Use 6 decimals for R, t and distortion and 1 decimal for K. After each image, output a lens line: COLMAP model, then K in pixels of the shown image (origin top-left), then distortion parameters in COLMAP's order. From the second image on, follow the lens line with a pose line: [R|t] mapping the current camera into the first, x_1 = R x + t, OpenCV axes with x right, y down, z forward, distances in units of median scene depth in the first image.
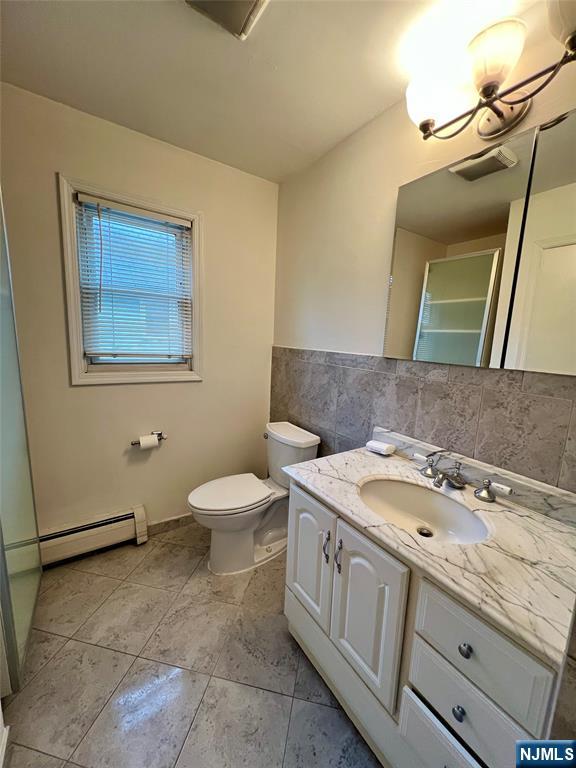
lens RADIAL K [[305.8, 0, 288.2], [0, 305.8, 384.4], [0, 0, 1]] dist [-0.001390, 0.000183]
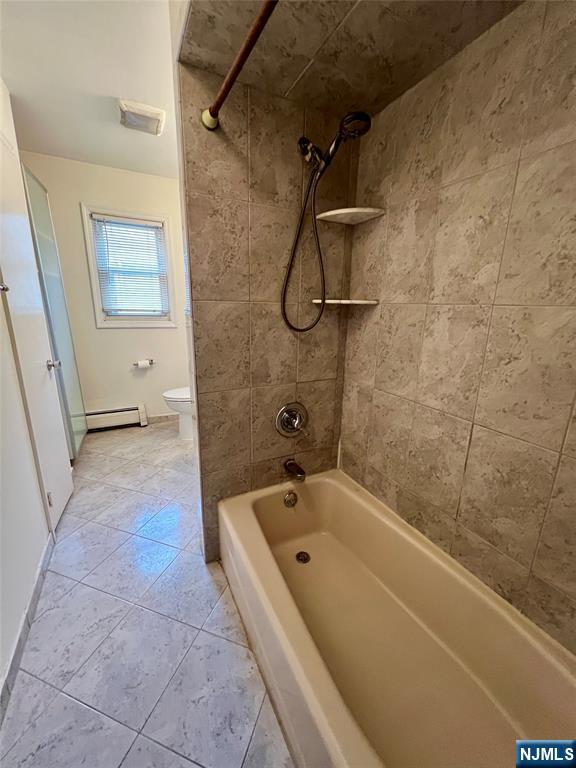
lens RADIAL K [[305.8, 0, 288.2], [0, 305.8, 383.2], [0, 0, 1]] dist [-0.001390, 0.000183]
pose [[0.992422, 0.009914, -0.122472, 0.545431], [0.001910, 0.995374, 0.096052, 0.140679], [0.122857, -0.095558, 0.987813, -0.569433]]
